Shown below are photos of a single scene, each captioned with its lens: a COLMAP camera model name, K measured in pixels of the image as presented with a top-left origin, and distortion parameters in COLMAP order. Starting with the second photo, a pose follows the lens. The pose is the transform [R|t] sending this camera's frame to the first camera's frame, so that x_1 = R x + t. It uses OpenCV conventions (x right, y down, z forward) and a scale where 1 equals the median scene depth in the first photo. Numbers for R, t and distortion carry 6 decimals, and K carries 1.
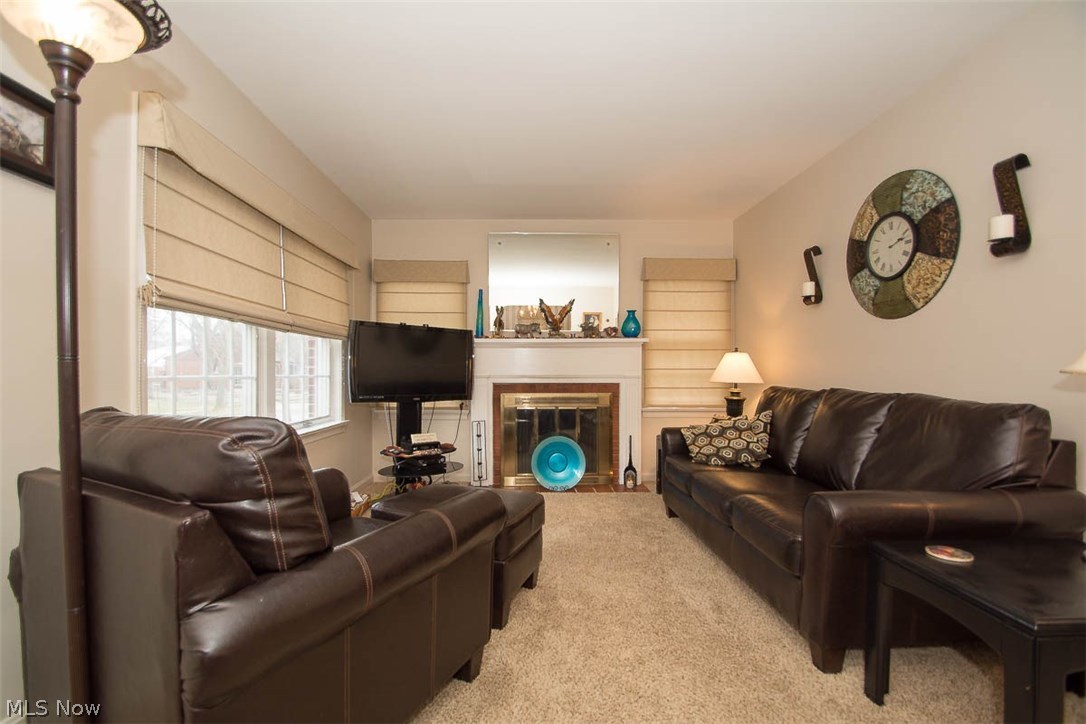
lens RADIAL K [[473.8, 0, 534.5], [0, 473.8, 376.5], [0, 0, 1]] dist [0.010252, -0.014620]
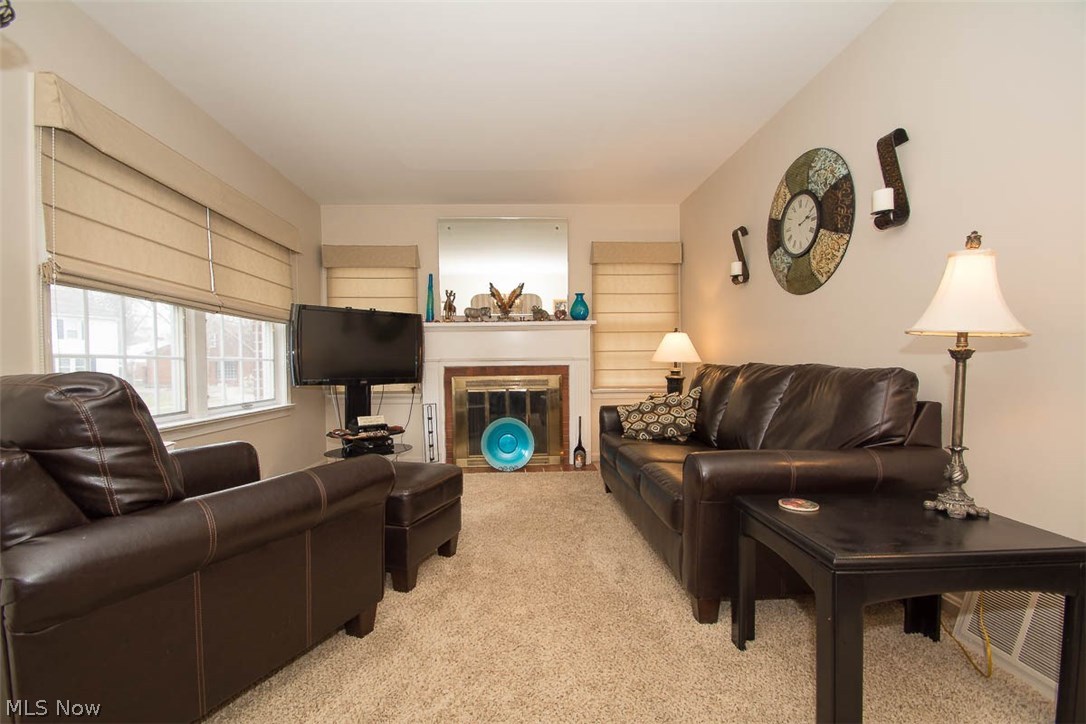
lens RADIAL K [[473.8, 0, 534.5], [0, 473.8, 376.5], [0, 0, 1]] dist [0.010252, -0.014620]
pose [[0.999732, -0.012026, 0.019796, 0.133834], [0.011681, 0.999779, 0.017459, 0.030593], [-0.020002, -0.017223, 0.999652, -0.026404]]
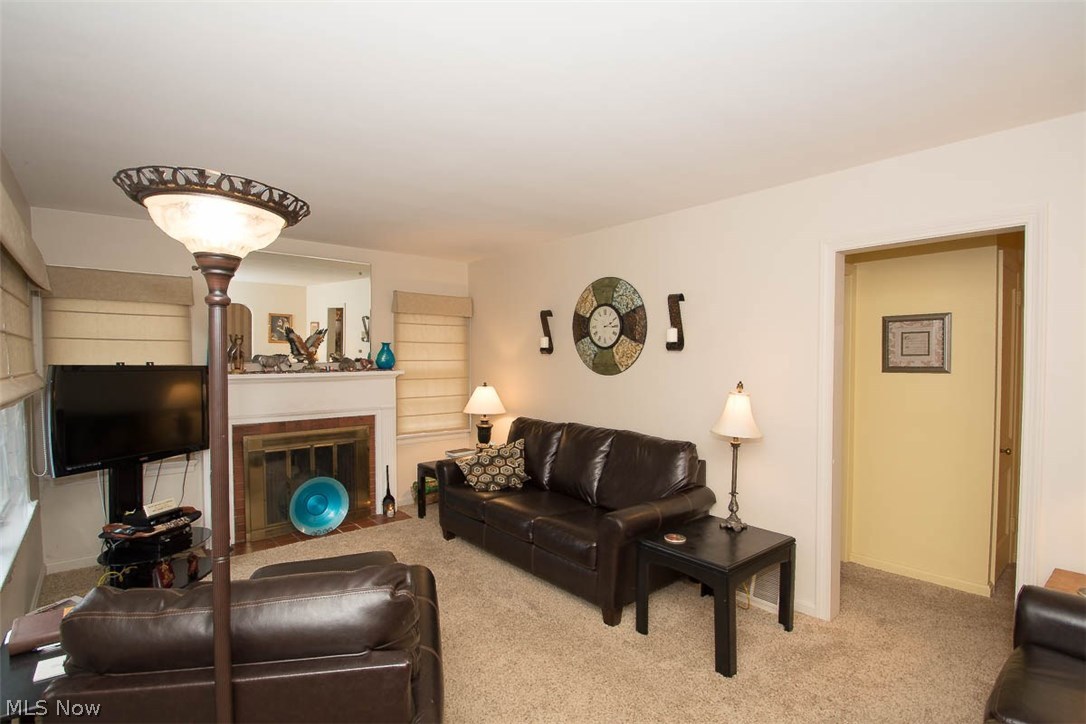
lens RADIAL K [[515.7, 0, 533.0], [0, 515.7, 375.4], [0, 0, 1]] dist [-0.017883, -0.000296]
pose [[0.777116, -0.023748, 0.628909, -0.385300], [0.007436, 0.999565, 0.028556, -0.154746], [-0.629314, -0.017515, 0.776954, -0.088057]]
